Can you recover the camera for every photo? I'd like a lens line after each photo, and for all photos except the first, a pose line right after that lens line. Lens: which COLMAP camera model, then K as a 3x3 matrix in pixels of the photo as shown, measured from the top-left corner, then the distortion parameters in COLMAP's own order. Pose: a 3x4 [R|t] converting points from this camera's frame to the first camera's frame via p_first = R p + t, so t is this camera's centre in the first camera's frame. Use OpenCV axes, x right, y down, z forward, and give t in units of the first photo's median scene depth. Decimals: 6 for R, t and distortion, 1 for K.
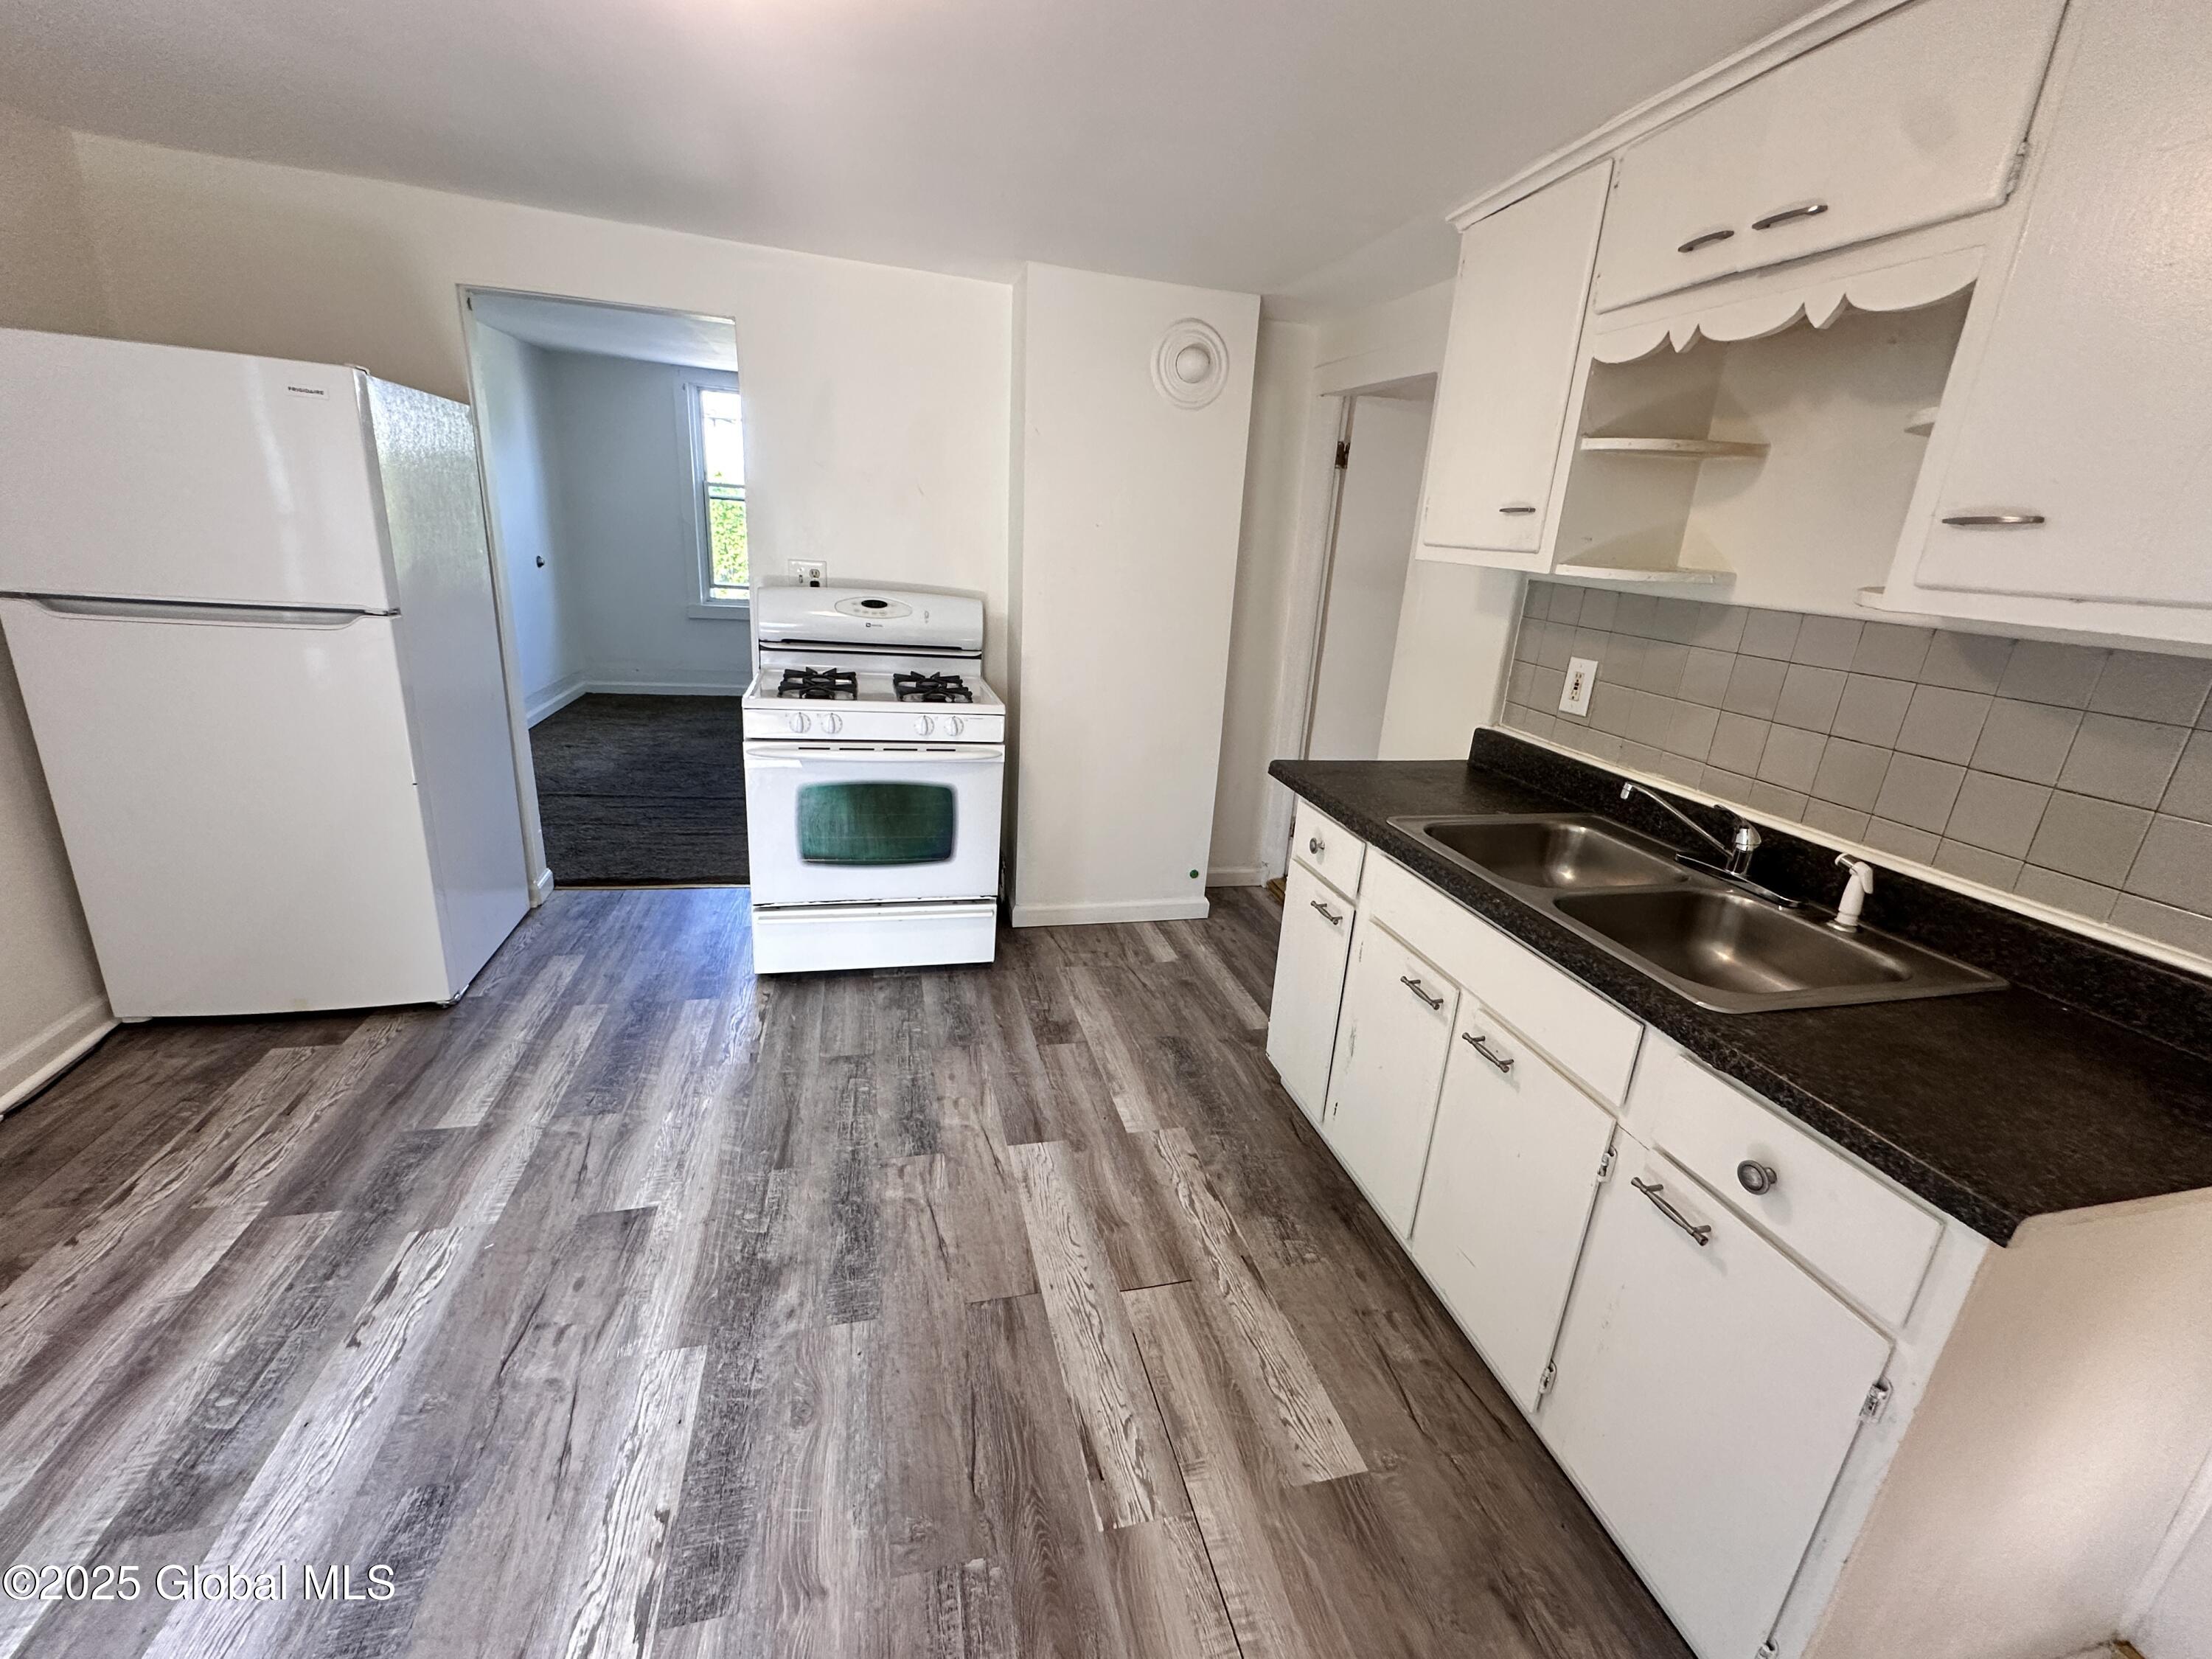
lens RADIAL K [[894.9, 0, 1112.5], [0, 894.9, 822.4], [0, 0, 1]] dist [-0.001129, -0.001407]
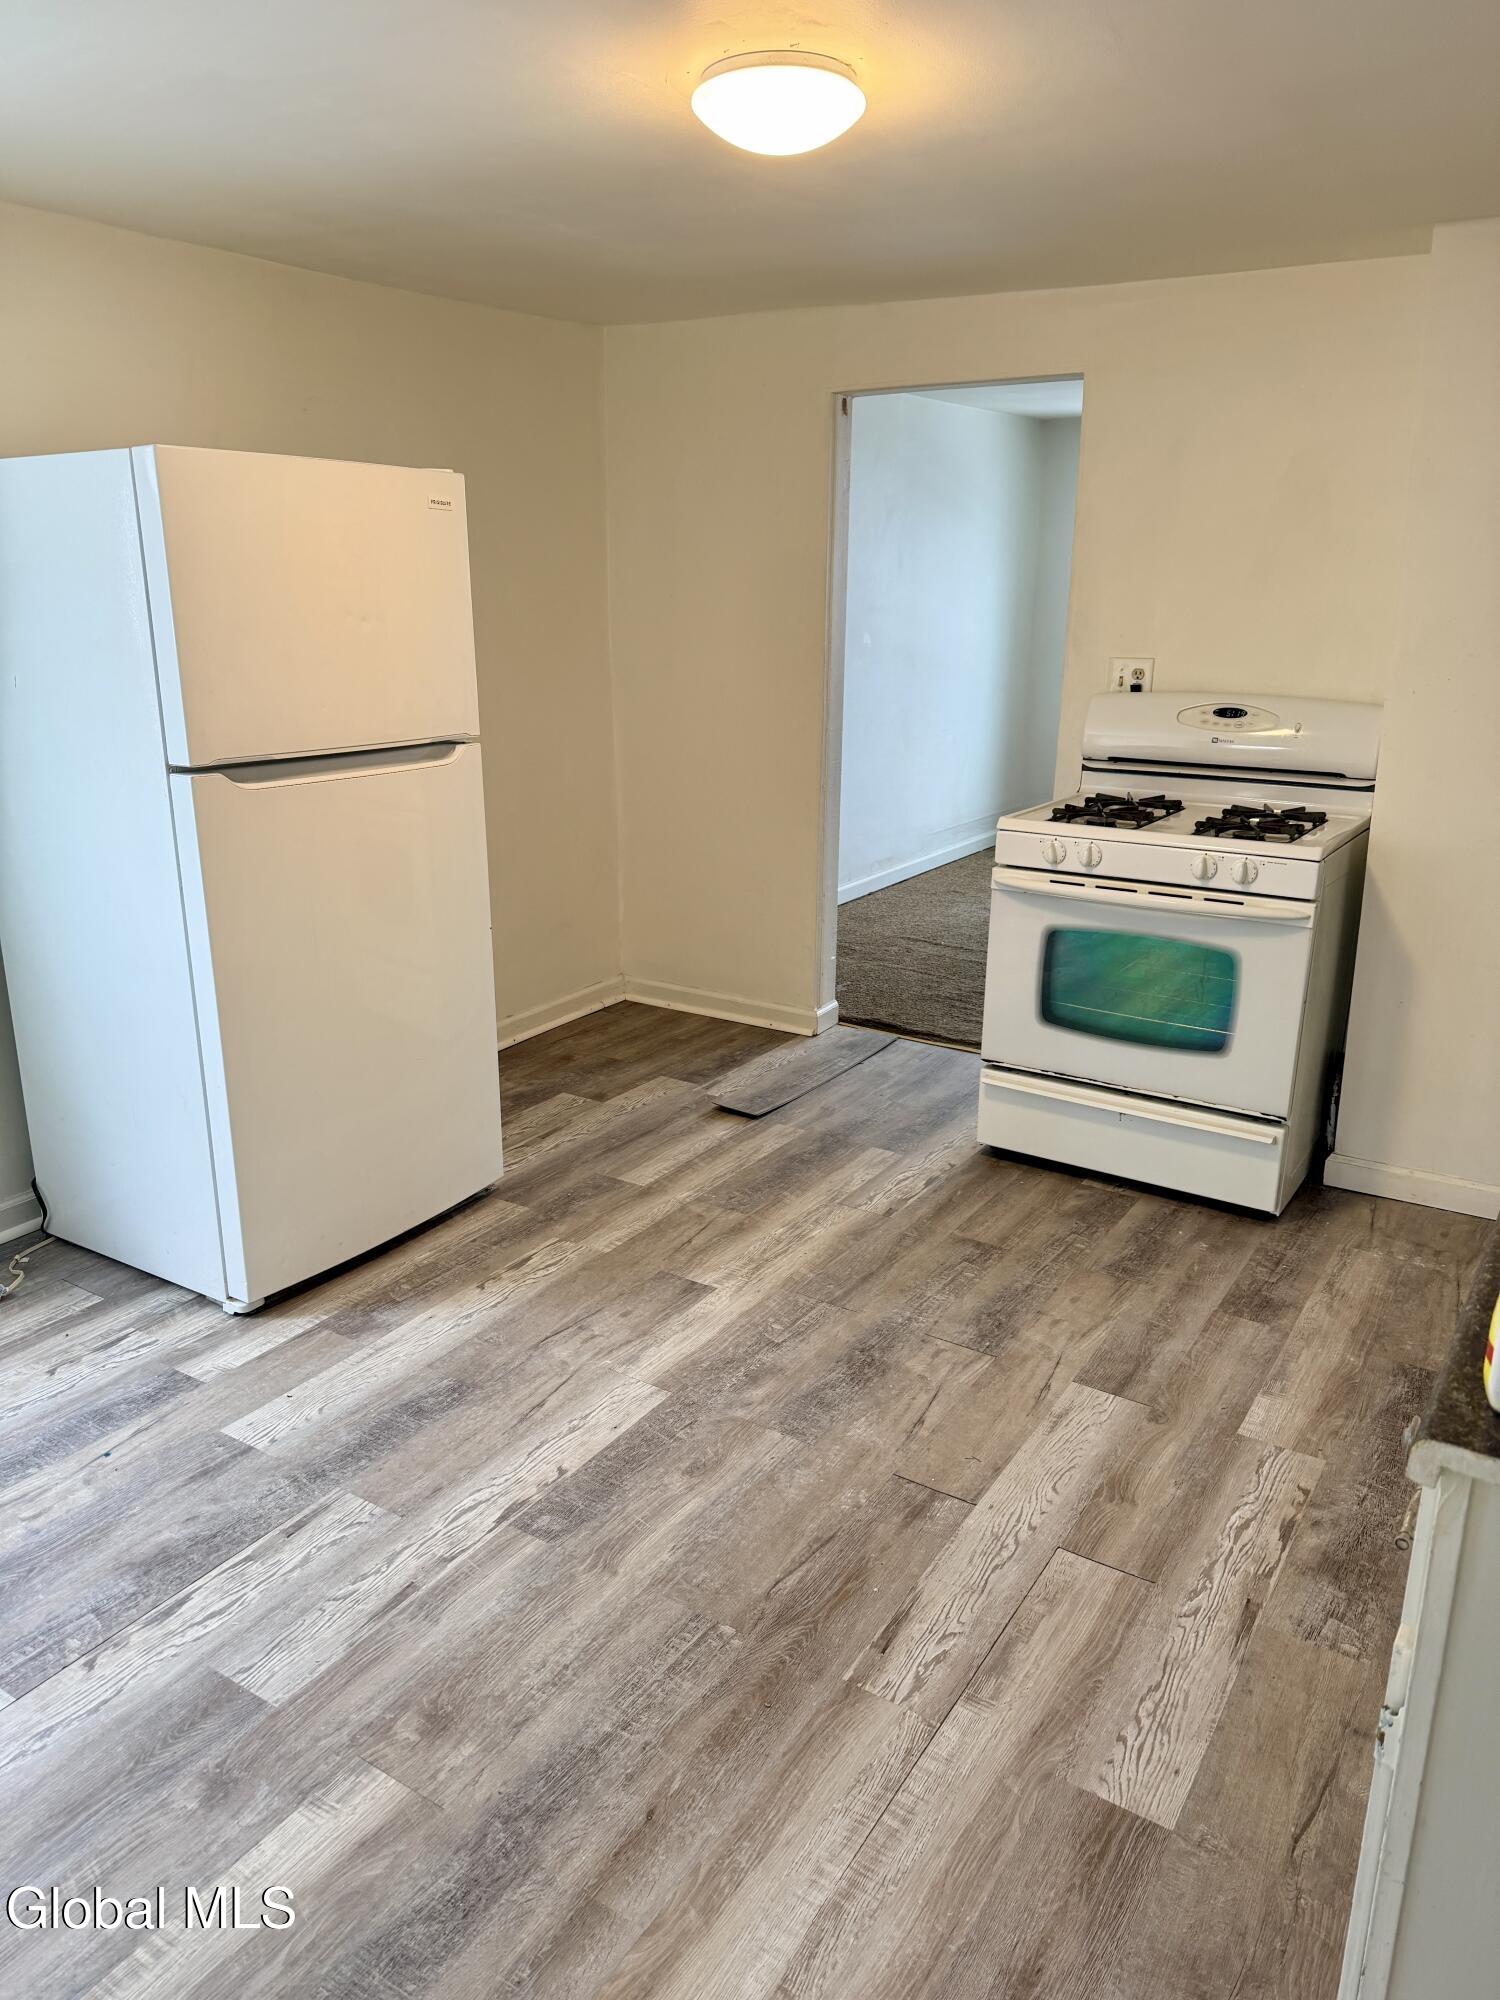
lens RADIAL K [[1407.0, 0, 753.1], [0, 1407.0, 989.3], [0, 0, 1]] dist [0.017281, -0.020342]
pose [[0.679668, 0.138174, -0.720388, 0.588940], [-0.186929, 0.982300, 0.012048, 0.069693], [0.709302, 0.126473, 0.693466, -0.103945]]
